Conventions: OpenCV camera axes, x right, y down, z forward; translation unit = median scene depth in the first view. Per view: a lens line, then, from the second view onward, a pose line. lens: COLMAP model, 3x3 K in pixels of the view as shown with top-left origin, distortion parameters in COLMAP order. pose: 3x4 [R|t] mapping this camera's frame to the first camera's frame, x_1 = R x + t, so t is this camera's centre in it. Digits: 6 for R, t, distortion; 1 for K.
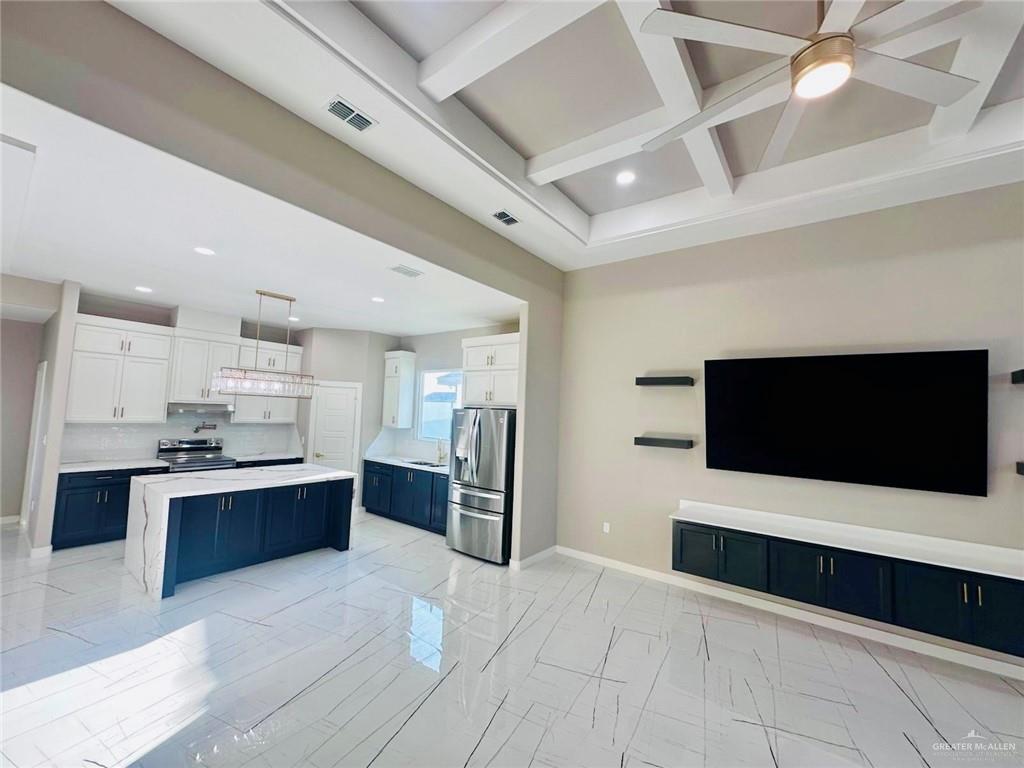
lens RADIAL K [[409.1, 0, 509.5], [0, 409.1, 384.6], [0, 0, 1]] dist [-0.002776, -0.001436]
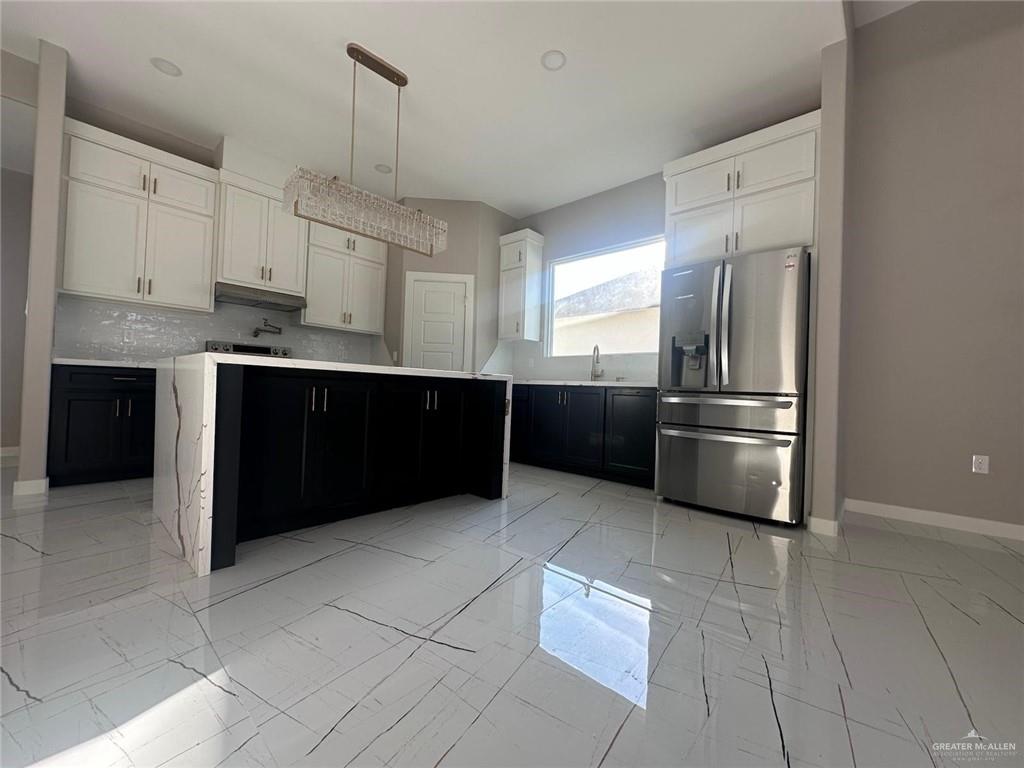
lens RADIAL K [[409.1, 0, 510.4], [0, 409.1, 383.7], [0, 0, 1]] dist [-0.002776, -0.001436]
pose [[0.996617, -0.004672, -0.082058, -0.315438], [0.008892, 0.998652, 0.051129, 0.193863], [0.081709, -0.051685, 0.995315, 0.383389]]
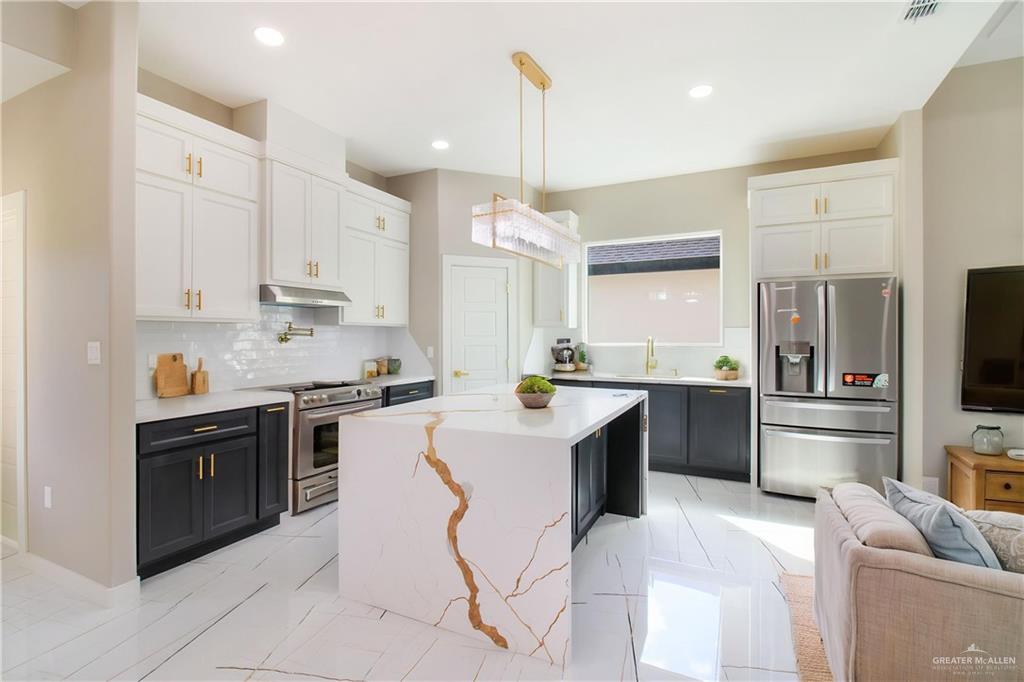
lens RADIAL K [[480.7, 0, 508.3], [0, 480.7, 335.5], [0, 0, 1]] dist [-0.001561, -0.000863]
pose [[0.979533, -0.038385, 0.197590, -0.690694], [0.024019, 0.996924, 0.074600, 0.076526], [-0.199846, -0.068327, 0.977442, 0.338634]]
